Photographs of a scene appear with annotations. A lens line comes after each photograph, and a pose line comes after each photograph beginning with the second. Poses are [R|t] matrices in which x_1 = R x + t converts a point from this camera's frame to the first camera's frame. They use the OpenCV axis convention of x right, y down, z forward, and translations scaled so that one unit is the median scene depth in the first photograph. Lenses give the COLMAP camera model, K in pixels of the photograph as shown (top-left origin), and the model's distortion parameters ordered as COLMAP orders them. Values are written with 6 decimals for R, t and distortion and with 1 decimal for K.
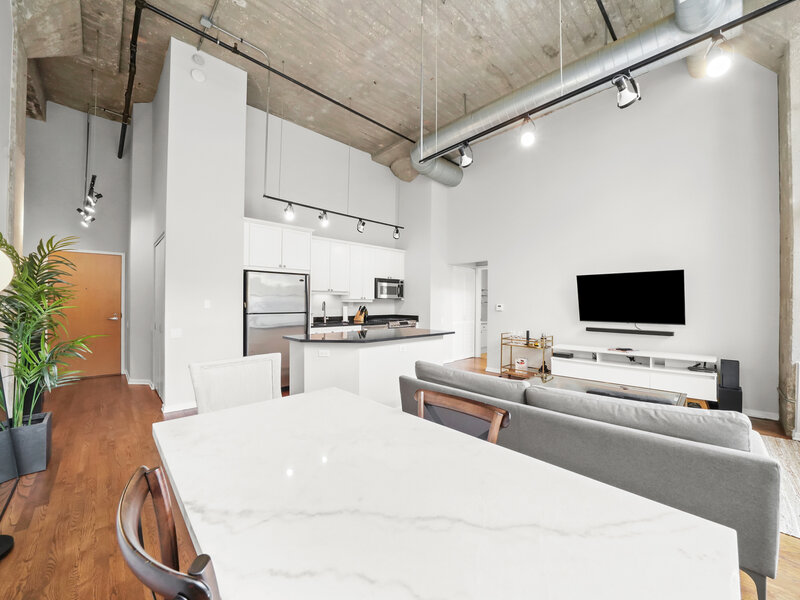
lens RADIAL K [[315.4, 0, 396.1], [0, 315.4, 303.5], [0, 0, 1]] dist [-0.024267, 0.000062]
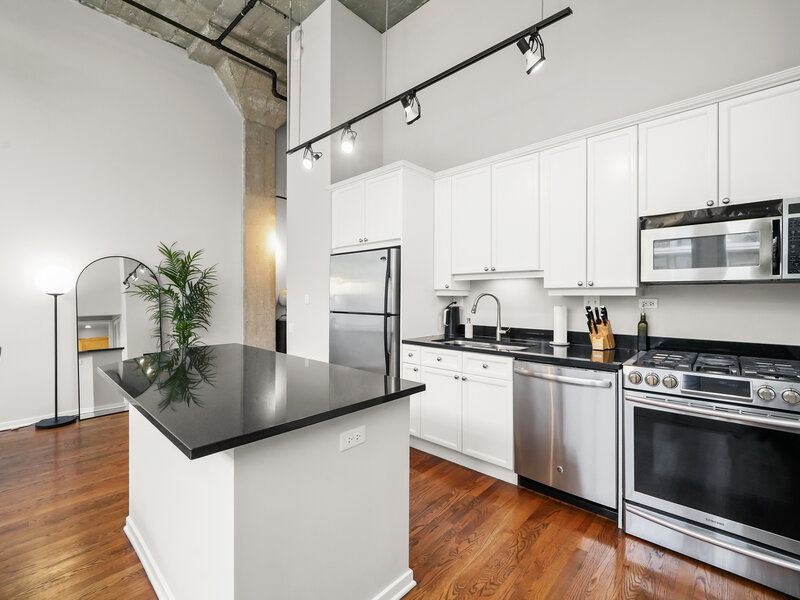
lens RADIAL K [[361.0, 0, 395.3], [0, 361.0, 295.0], [0, 0, 1]] dist [0.000885, -0.000091]
pose [[0.057244, -0.004987, -0.998348, 0.368369], [-0.002385, 0.999984, -0.005132, -0.003207], [0.998357, 0.002675, 0.057231, 0.993387]]
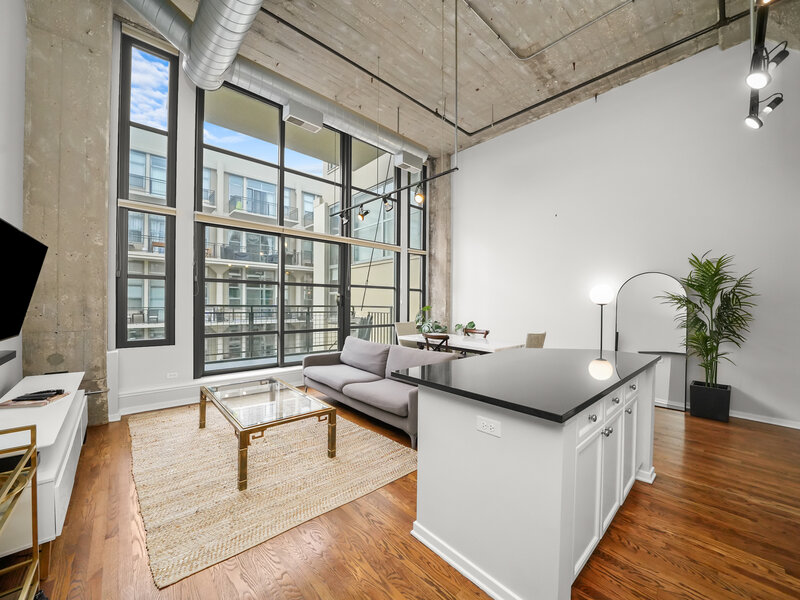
lens RADIAL K [[315.4, 0, 396.1], [0, 315.4, 303.5], [0, 0, 1]] dist [-0.024267, 0.000062]
pose [[-0.999528, -0.014621, 0.027007, 0.152836], [-0.014535, 0.999889, 0.003404, -0.002509], [-0.027054, 0.003010, -0.999629, 1.271044]]
